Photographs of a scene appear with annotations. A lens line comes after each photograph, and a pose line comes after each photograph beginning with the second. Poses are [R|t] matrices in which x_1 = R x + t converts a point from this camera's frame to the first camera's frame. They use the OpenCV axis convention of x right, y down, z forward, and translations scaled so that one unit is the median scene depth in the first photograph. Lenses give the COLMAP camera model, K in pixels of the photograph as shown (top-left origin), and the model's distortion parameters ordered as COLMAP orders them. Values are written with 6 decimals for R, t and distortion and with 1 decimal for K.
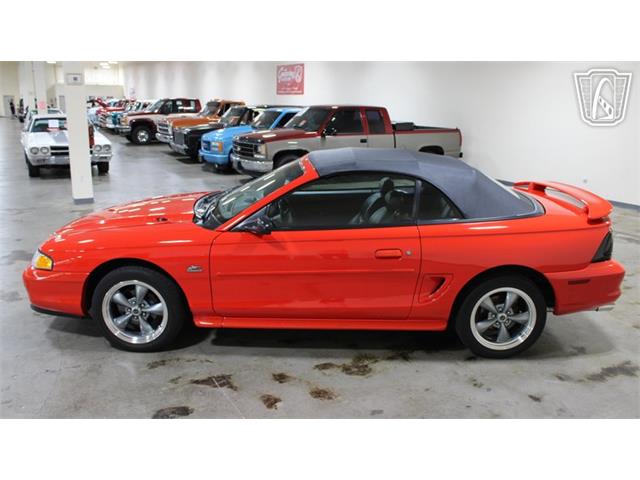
lens RADIAL K [[511.1, 0, 323.7], [0, 511.1, 244.4], [0, 0, 1]] dist [-0.086242, 0.050099]
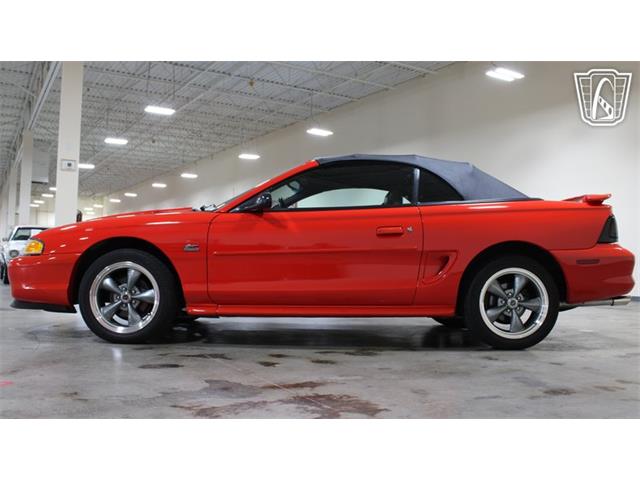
lens RADIAL K [[554.4, 0, 323.0], [0, 554.4, 241.5], [0, 0, 1]] dist [-0.056413, 0.000332]
pose [[0.999919, -0.003975, 0.012129, -0.014788], [0.007295, 0.957752, -0.287502, 0.329858], [-0.010474, 0.287567, 0.957703, -0.018482]]
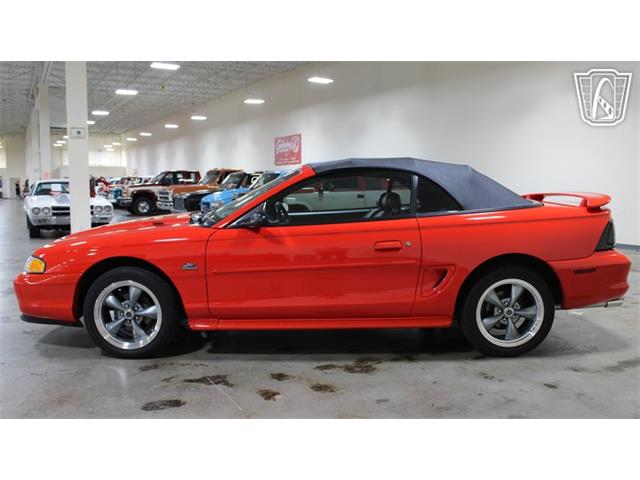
lens RADIAL K [[511.1, 0, 323.4], [0, 511.1, 239.7], [0, 0, 1]] dist [-0.086242, 0.050099]
pose [[0.999694, -0.024648, 0.001884, 0.001273], [0.024642, 0.987629, -0.154858, 0.149348], [0.001957, 0.154857, 0.987935, 0.026918]]
